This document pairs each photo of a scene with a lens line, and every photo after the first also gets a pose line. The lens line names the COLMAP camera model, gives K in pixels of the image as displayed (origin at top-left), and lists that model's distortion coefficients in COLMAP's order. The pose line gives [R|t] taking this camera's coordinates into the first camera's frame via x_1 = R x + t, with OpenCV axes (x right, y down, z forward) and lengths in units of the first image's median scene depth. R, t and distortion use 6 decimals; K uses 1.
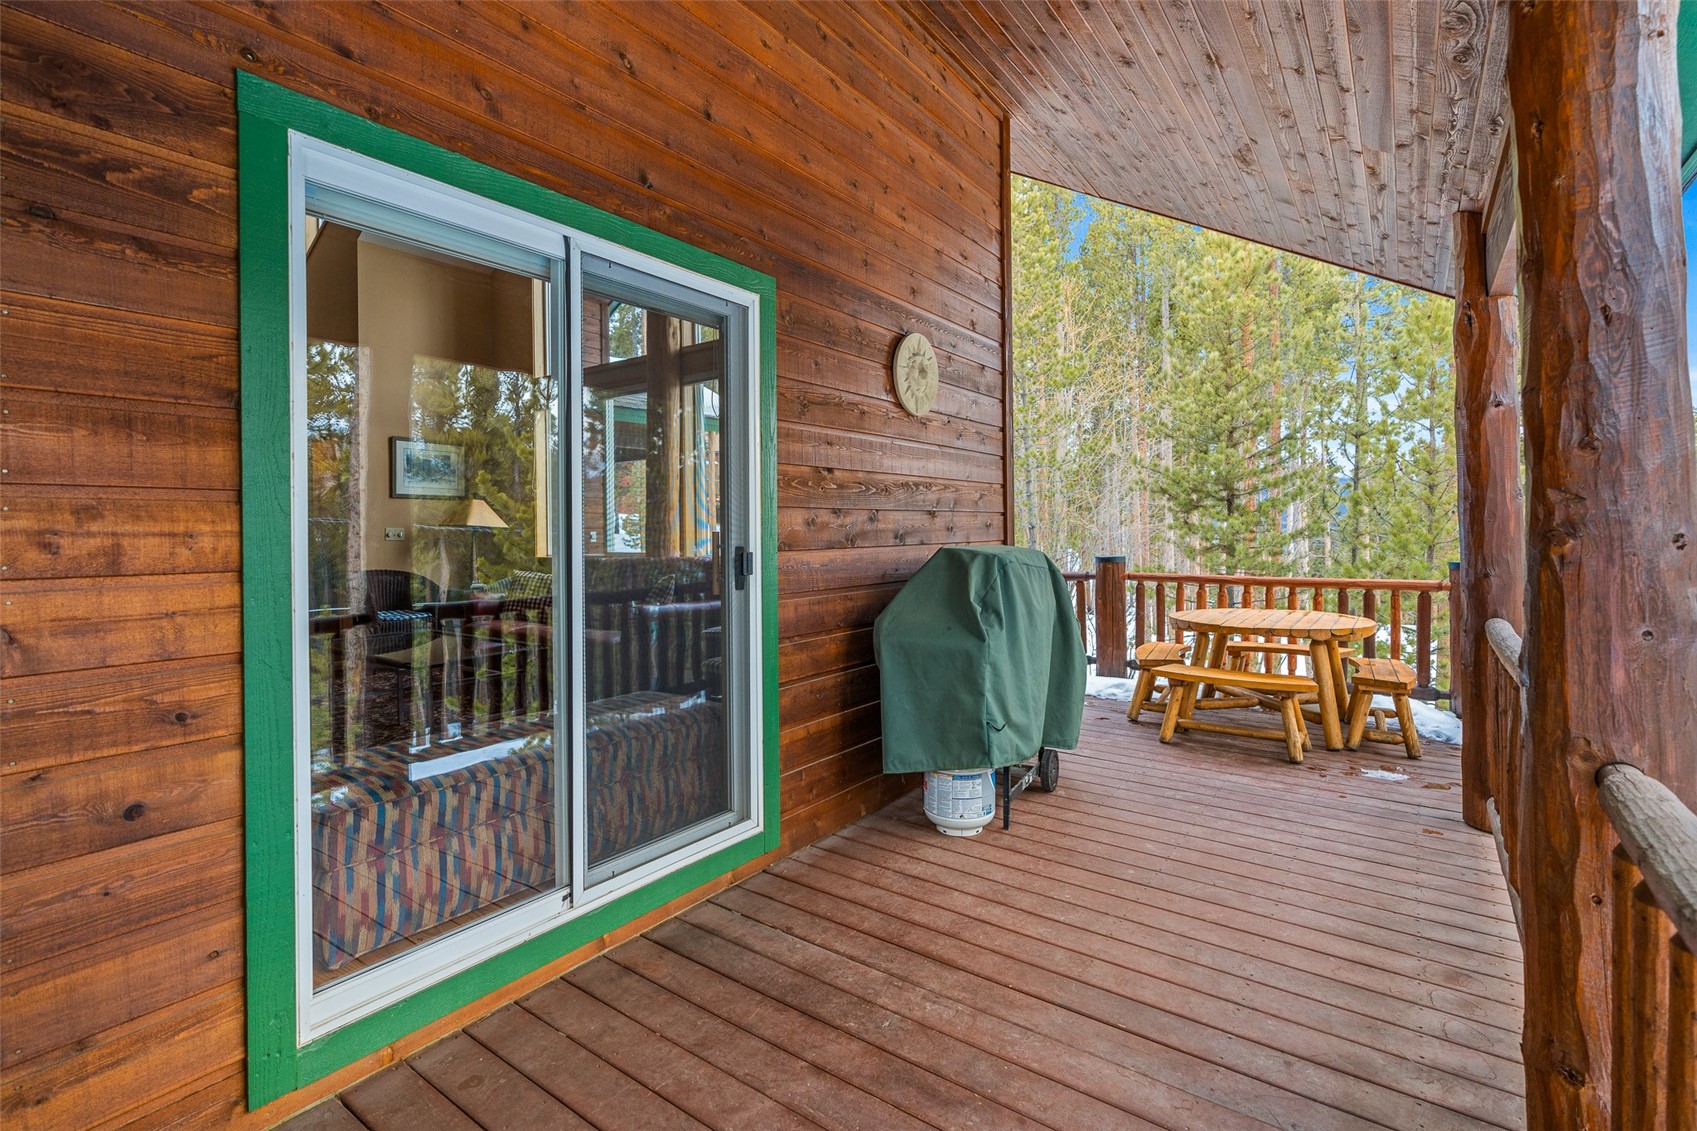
lens RADIAL K [[771.3, 0, 842.6], [0, 771.3, 532.8], [0, 0, 1]] dist [-0.004016, 0.001670]
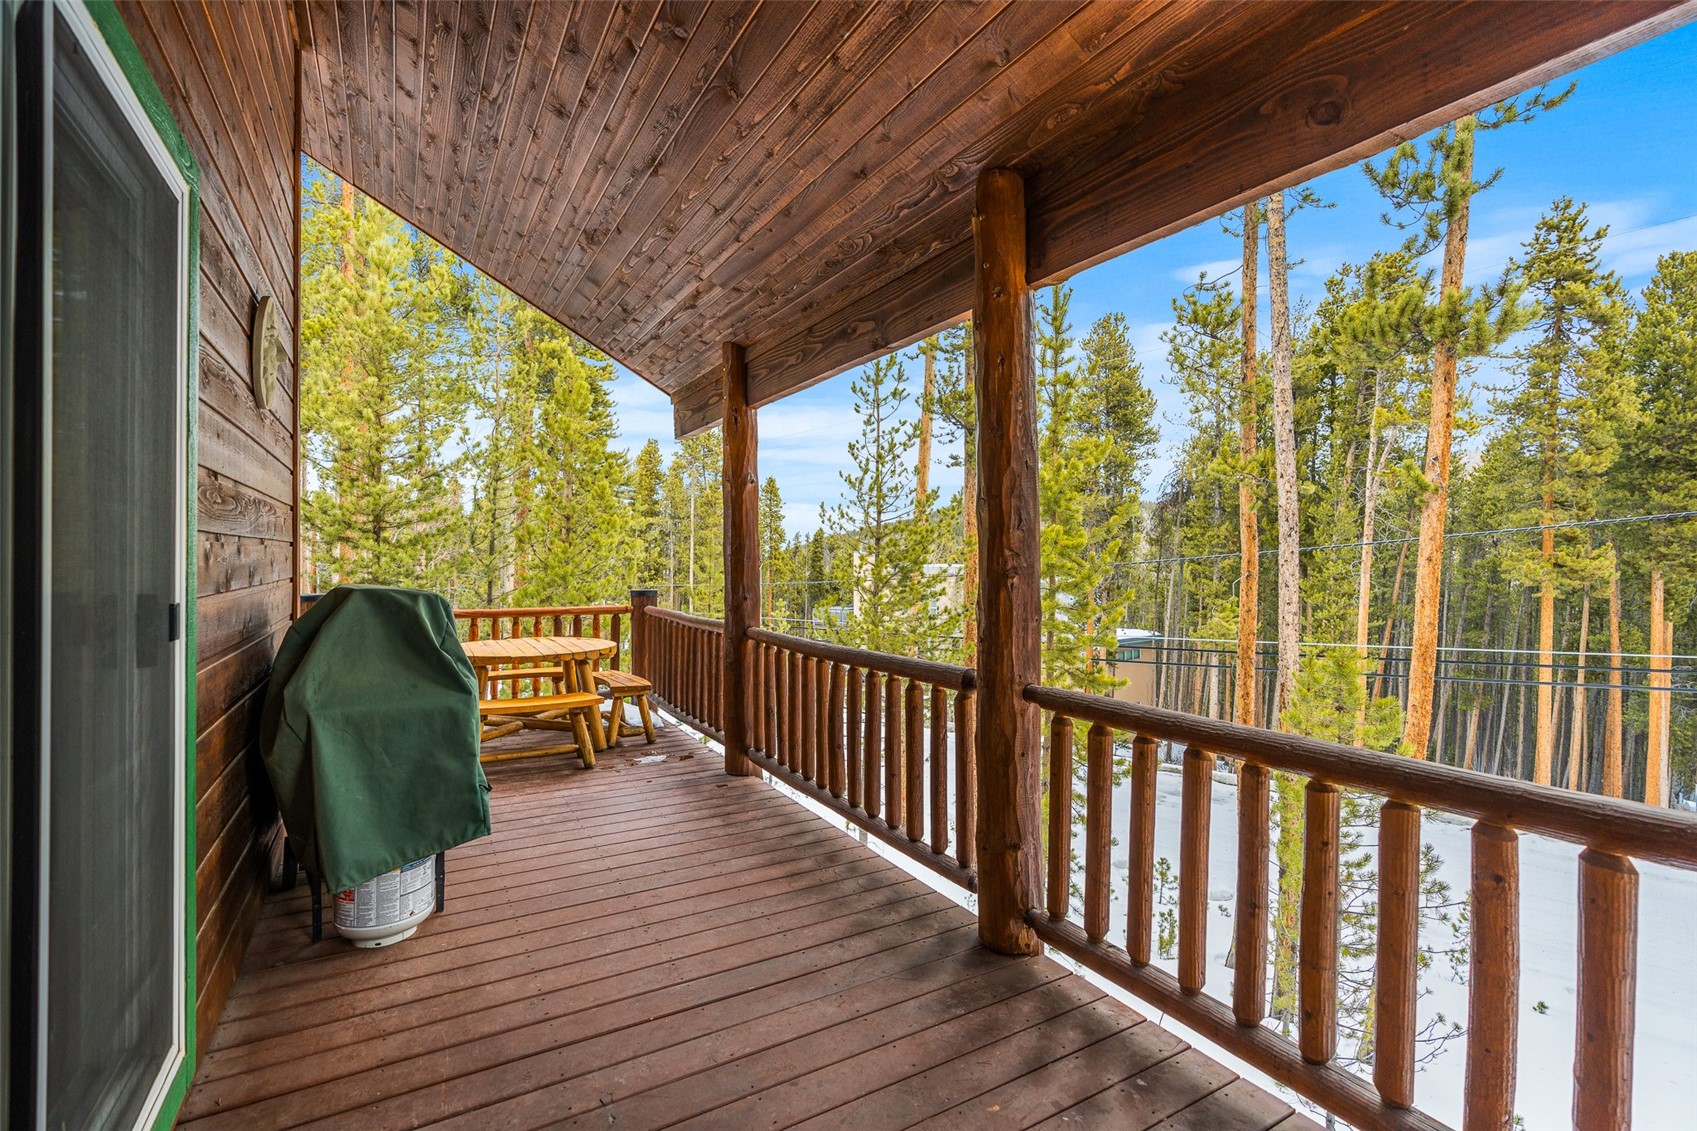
lens RADIAL K [[764.0, 0, 850.8], [0, 764.0, 559.3], [0, 0, 1]] dist [-0.002049, 0.000644]
pose [[0.397158, 0.012454, 0.917666, -0.397352], [-0.004625, 0.999922, -0.011569, -0.002933], [-0.917739, 0.000350, 0.397184, 0.237137]]
